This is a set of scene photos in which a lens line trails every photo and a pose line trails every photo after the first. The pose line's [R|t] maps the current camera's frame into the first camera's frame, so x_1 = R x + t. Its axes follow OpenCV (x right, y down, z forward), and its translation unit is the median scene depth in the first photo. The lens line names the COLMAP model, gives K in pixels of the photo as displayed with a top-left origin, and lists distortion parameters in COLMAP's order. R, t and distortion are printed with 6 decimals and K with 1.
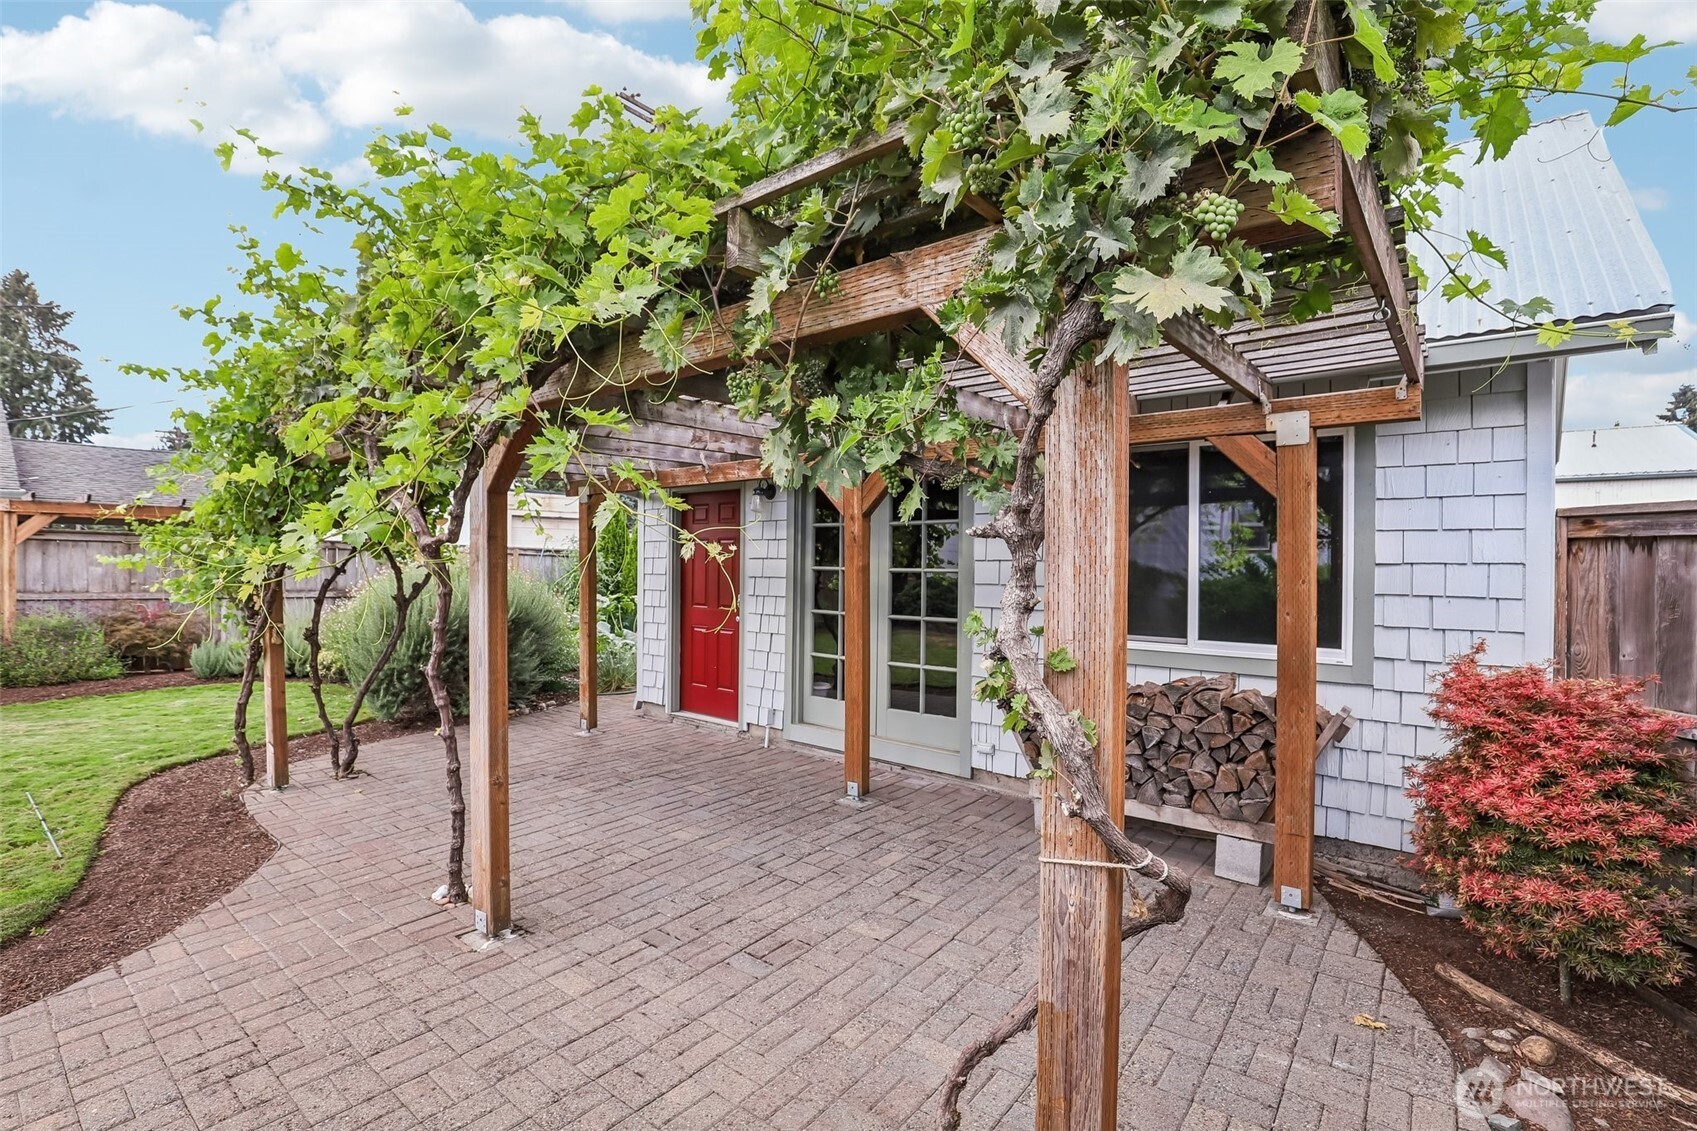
lens RADIAL K [[774.0, 0, 848.5], [0, 774.0, 565.5], [0, 0, 1]] dist [-0.035380, 0.000831]
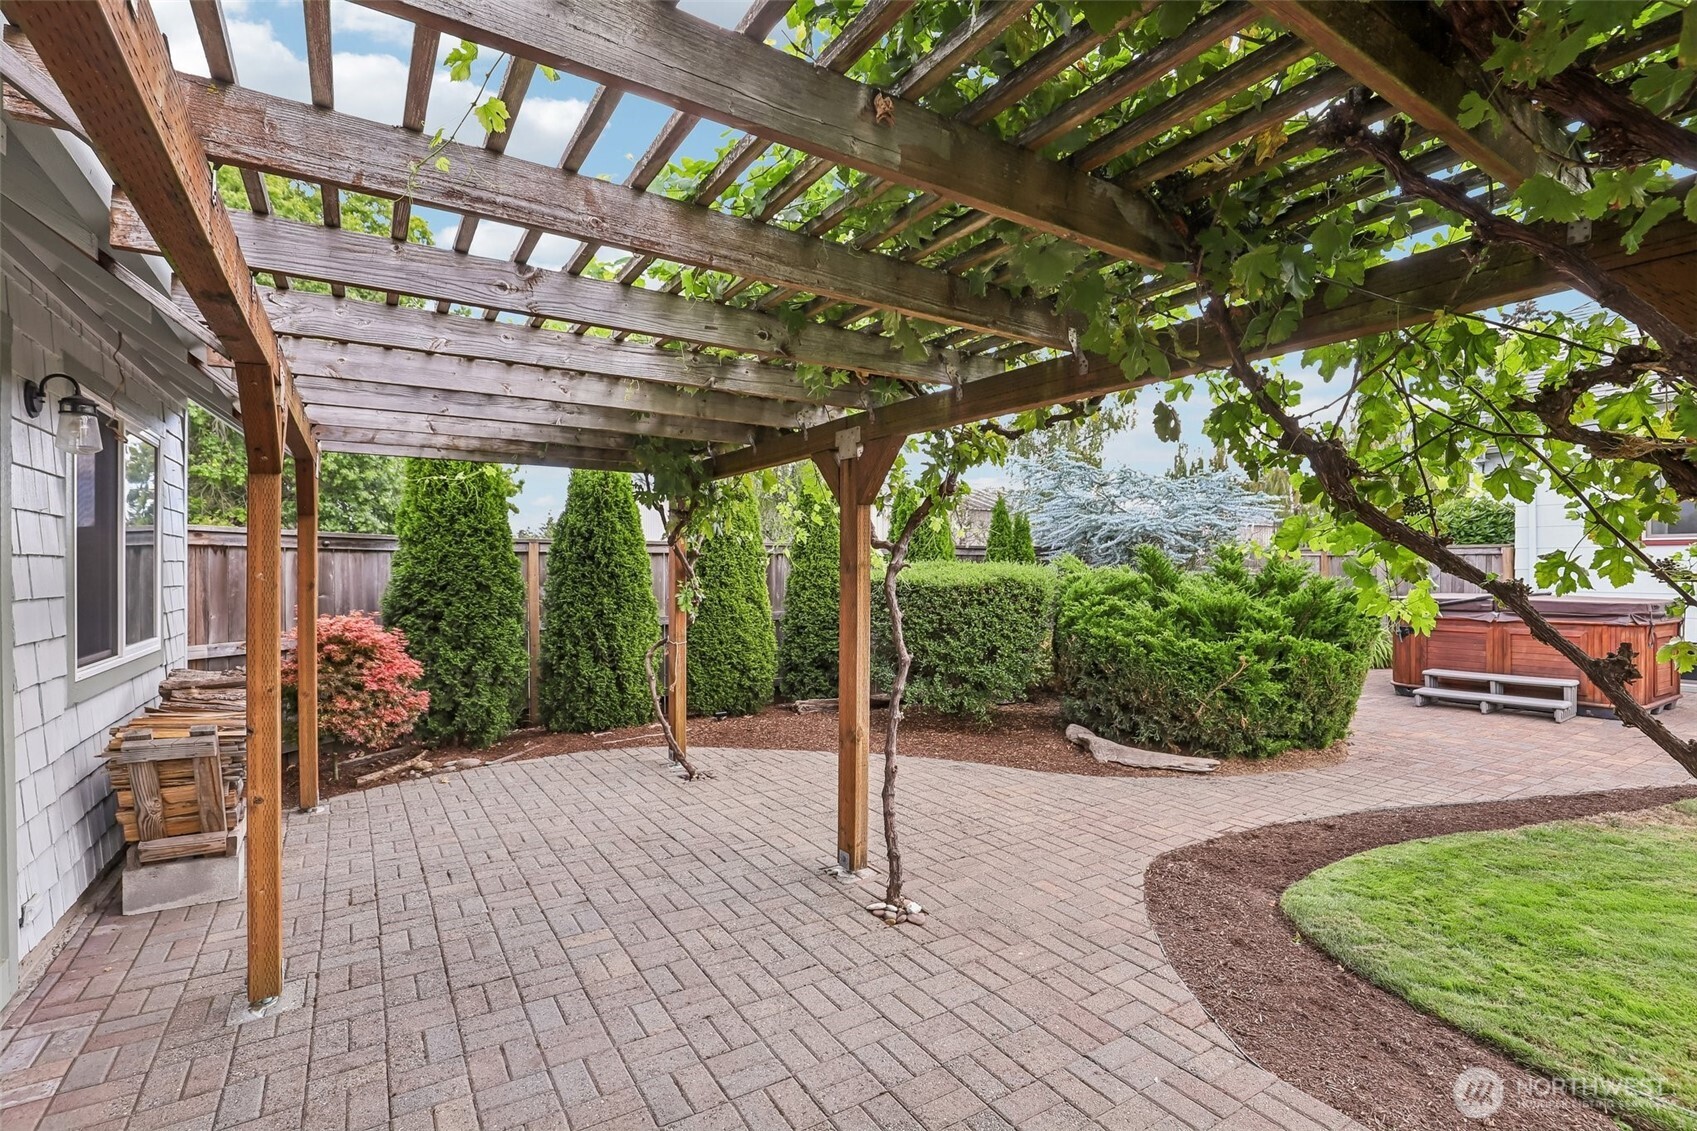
lens RADIAL K [[774.0, 0, 848.5], [0, 774.0, 565.5], [0, 0, 1]] dist [-0.035380, 0.000831]
pose [[-0.943262, -0.008118, 0.331950, -0.736993], [-0.006929, 0.999965, 0.004767, -0.009937], [-0.331977, 0.002196, -0.943285, 1.863403]]
